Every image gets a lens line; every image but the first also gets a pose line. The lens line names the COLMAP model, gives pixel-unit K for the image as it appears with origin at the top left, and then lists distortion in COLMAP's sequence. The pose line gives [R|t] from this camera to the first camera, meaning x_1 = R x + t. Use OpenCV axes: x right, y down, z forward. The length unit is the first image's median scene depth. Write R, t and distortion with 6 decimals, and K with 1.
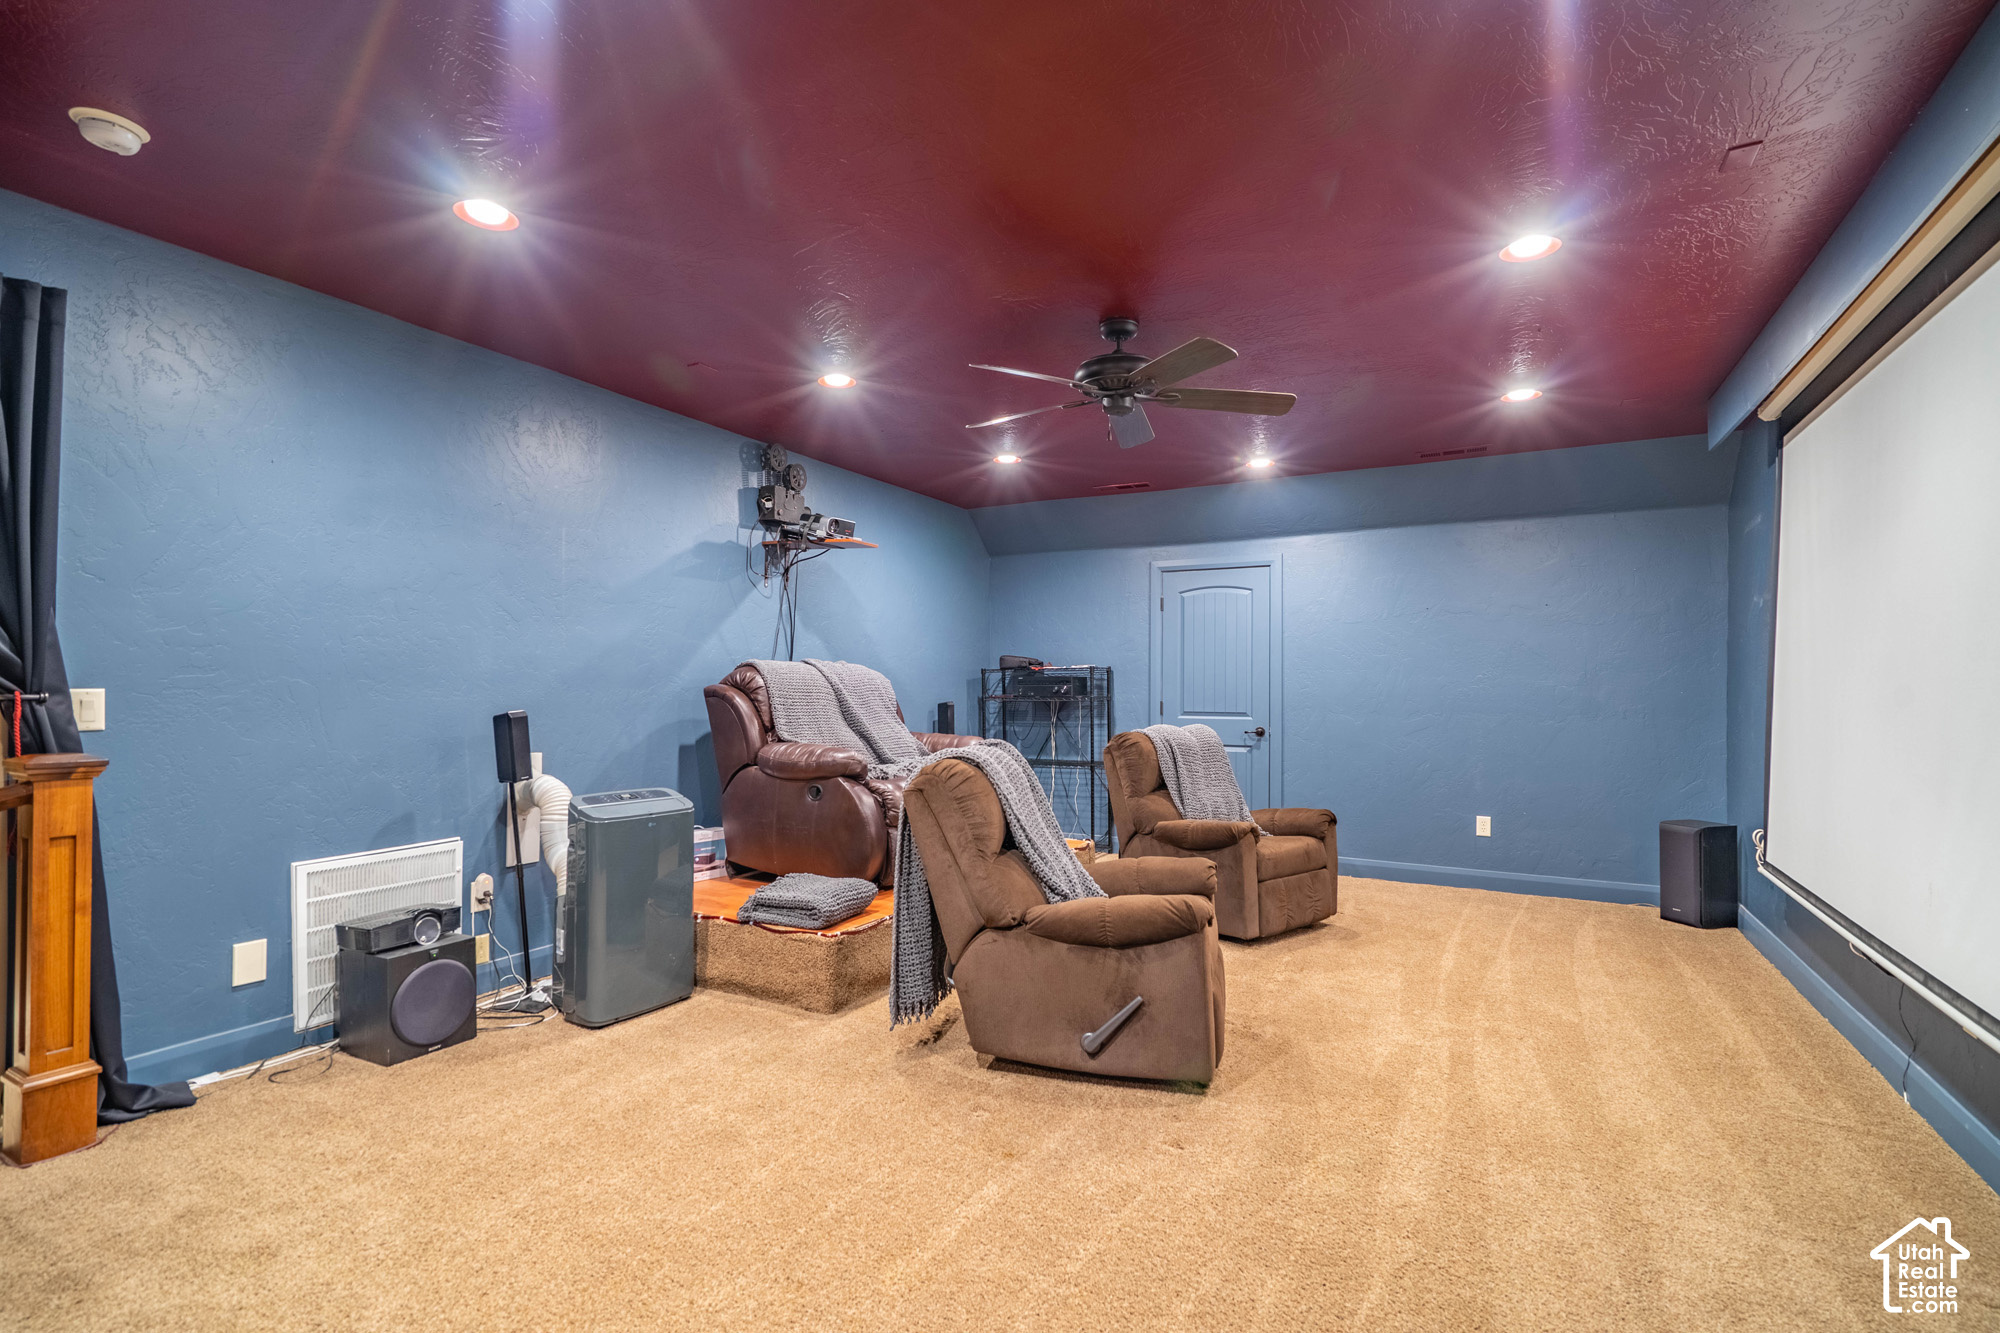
lens RADIAL K [[920.1, 0, 1057.3], [0, 920.1, 676.7], [0, 0, 1]] dist [-0.000800, 0.000894]
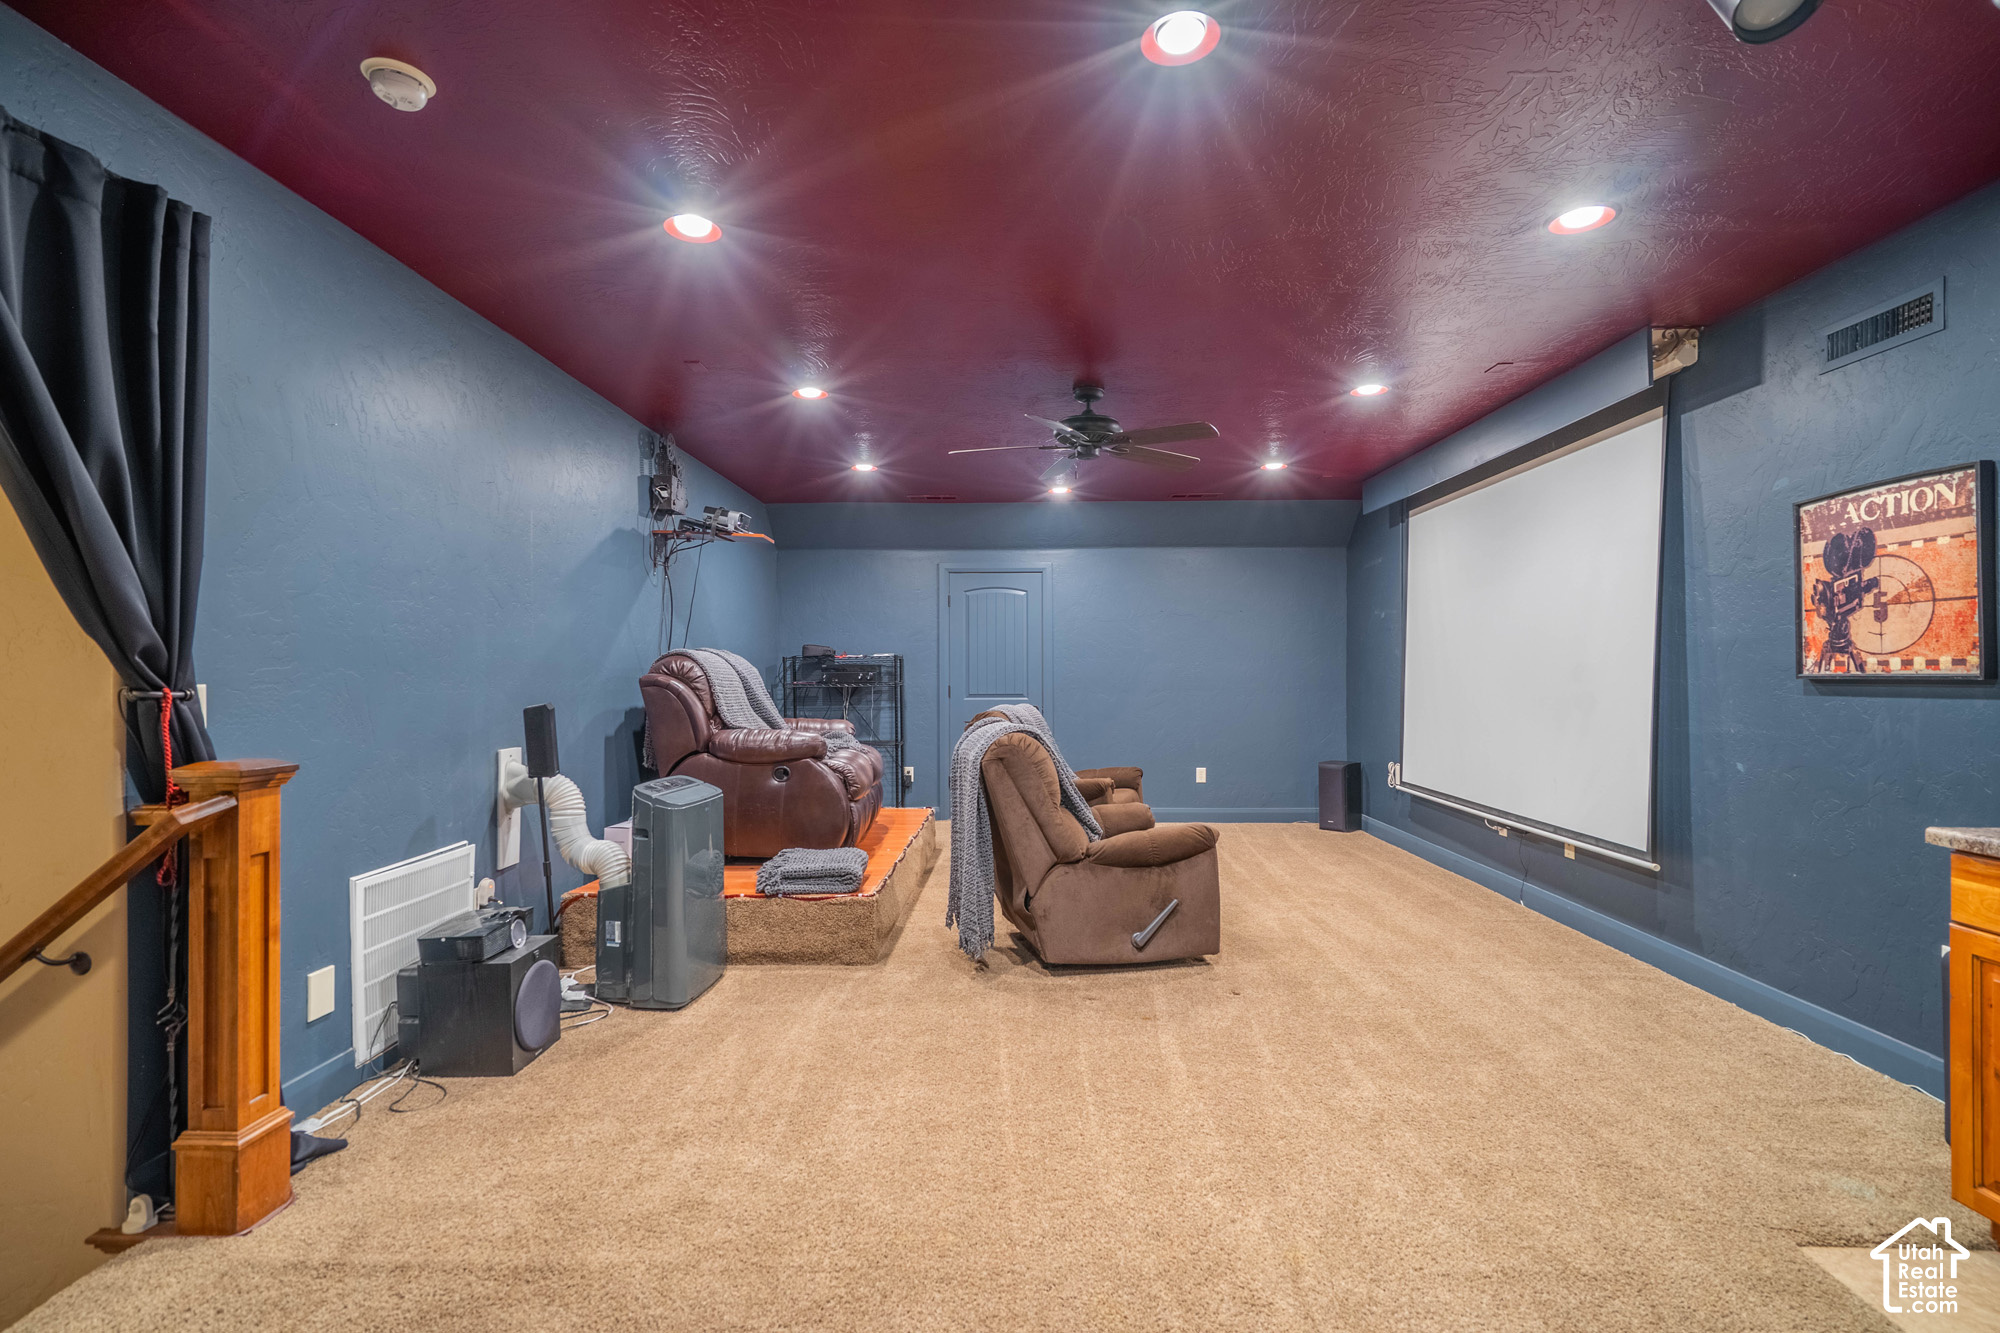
lens RADIAL K [[912.0, 0, 1000.0], [0, 912.0, 666.5], [0, 0, 1]] dist [-0.000149, 0.000042]
pose [[0.886653, -0.004163, 0.462416, -0.672709], [0.002470, 0.999988, 0.004265, -0.004048], [-0.462428, -0.002639, 0.886653, -0.070654]]
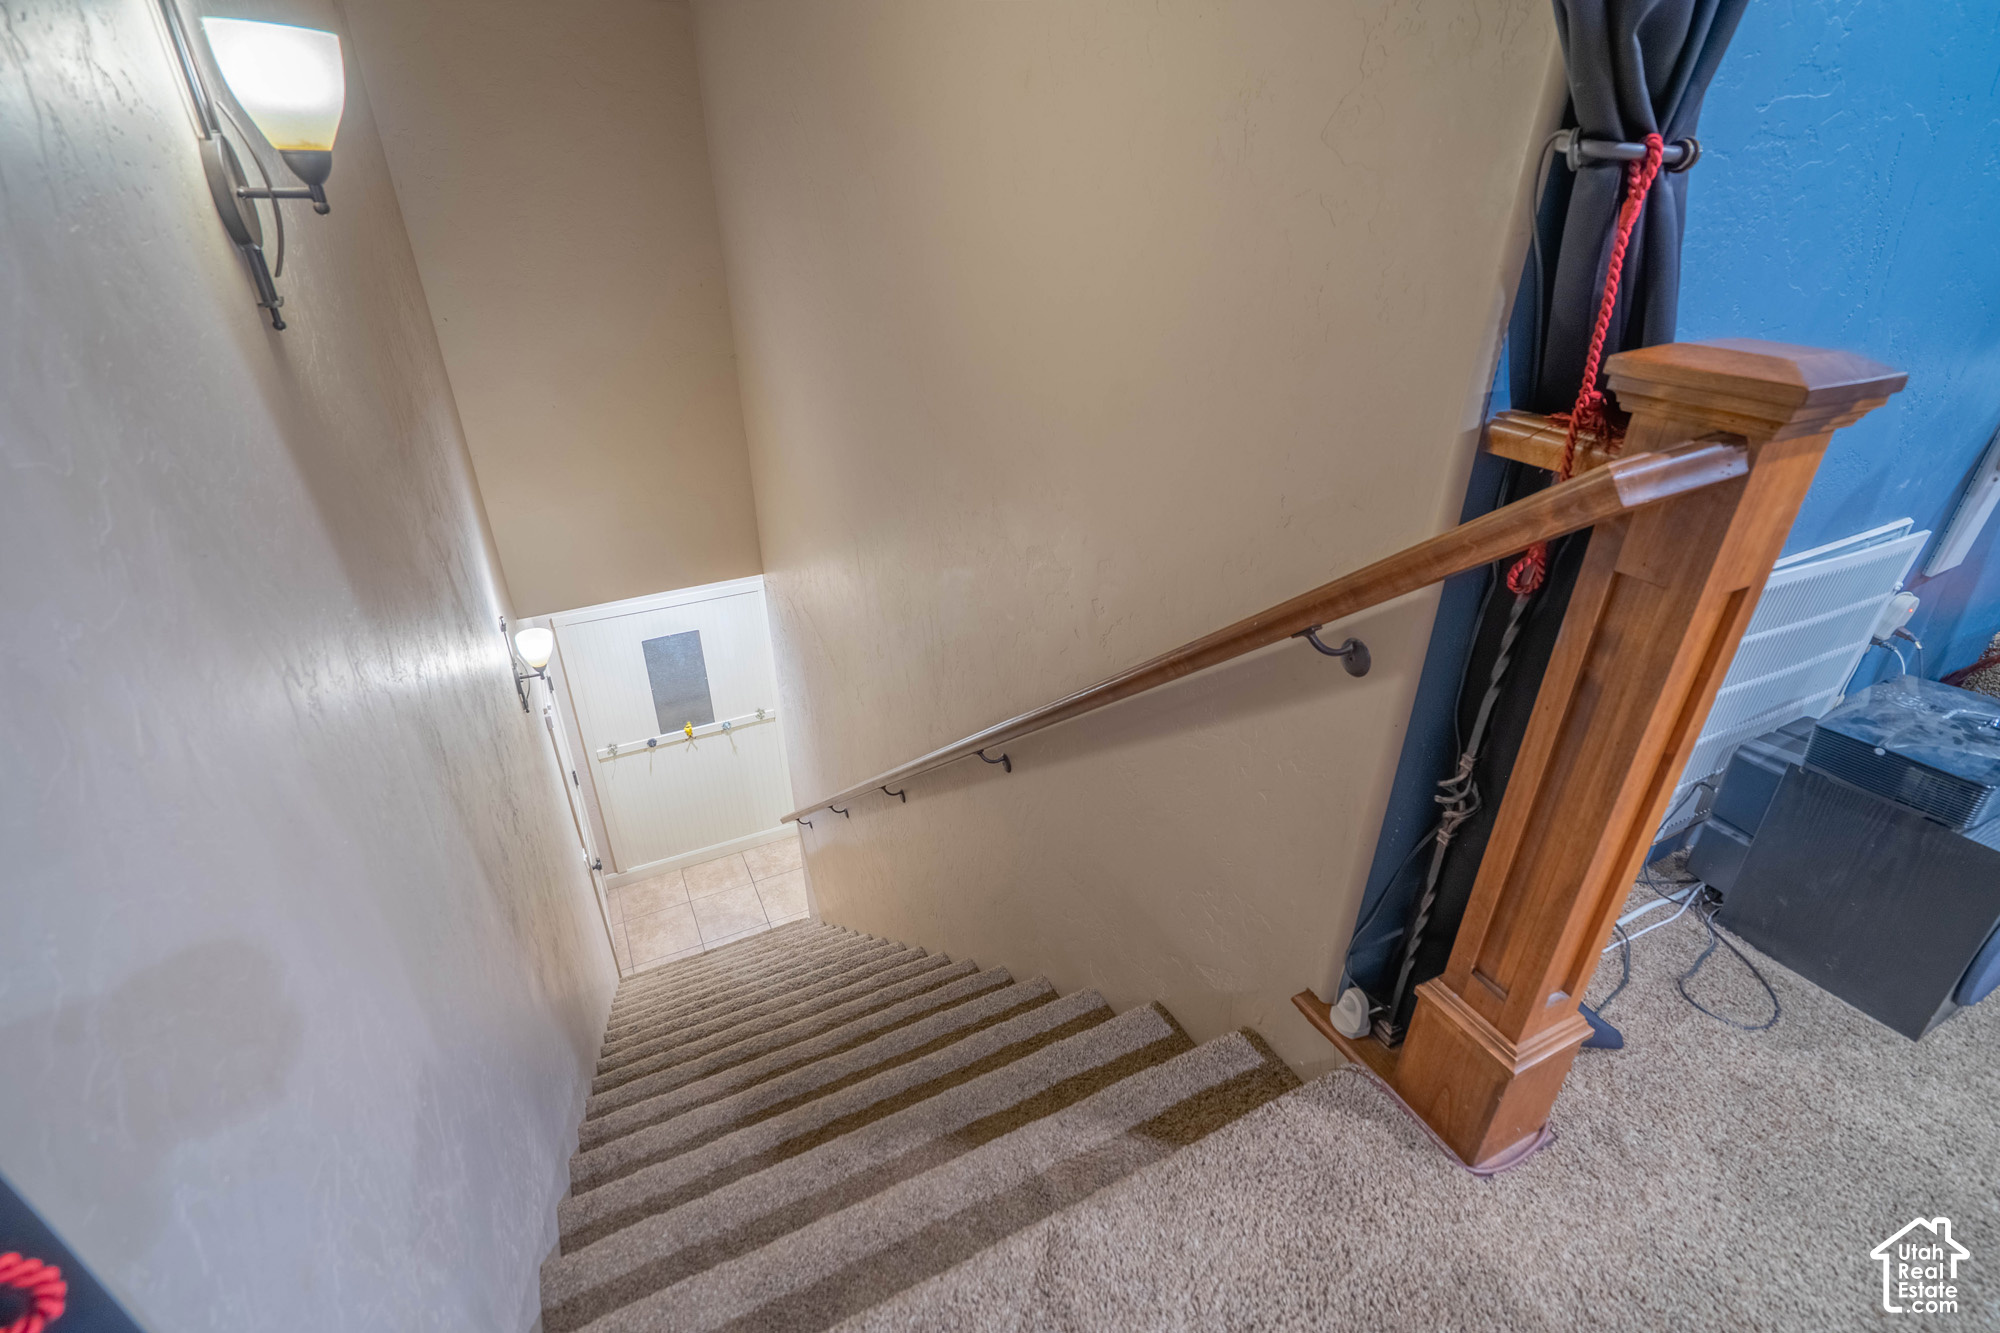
lens RADIAL K [[885.9, 0, 997.7], [0, 885.9, 655.9], [0, 0, 1]] dist [-0.010044, 0.000182]
pose [[0.824516, 0.267796, -0.498456, -0.894692], [0.007667, 0.875547, 0.483072, 0.021211], [0.565786, -0.402122, 0.719850, 0.452908]]
